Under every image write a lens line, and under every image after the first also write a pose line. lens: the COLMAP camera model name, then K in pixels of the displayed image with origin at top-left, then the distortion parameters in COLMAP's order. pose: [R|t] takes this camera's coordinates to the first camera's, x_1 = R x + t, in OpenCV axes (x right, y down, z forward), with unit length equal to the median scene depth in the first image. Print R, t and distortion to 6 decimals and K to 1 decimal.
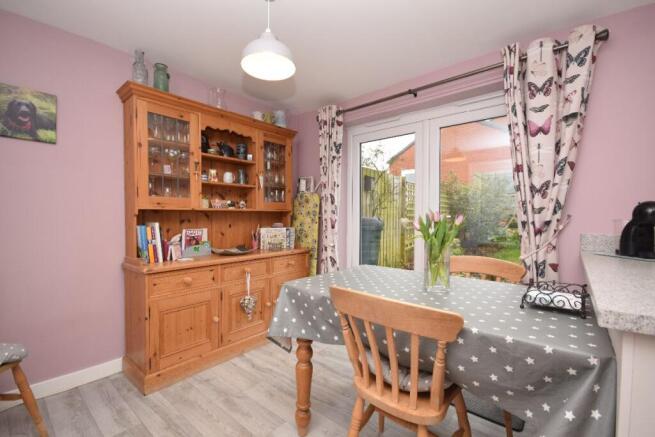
lens RADIAL K [[292.4, 0, 331.7], [0, 292.4, 222.8], [0, 0, 1]] dist [-0.002207, -0.010020]
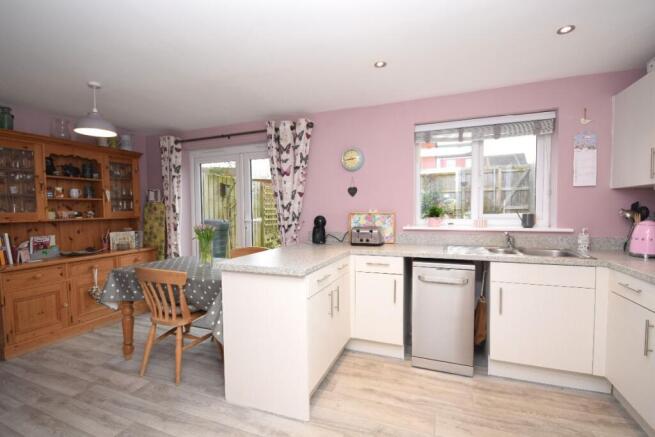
lens RADIAL K [[292.4, 0, 331.7], [0, 292.4, 222.8], [0, 0, 1]] dist [-0.002207, -0.010020]
pose [[0.942042, -0.027594, 0.334359, 0.268920], [0.020768, 0.999497, 0.023971, -0.038695], [-0.334852, -0.015638, 0.942141, -0.543807]]
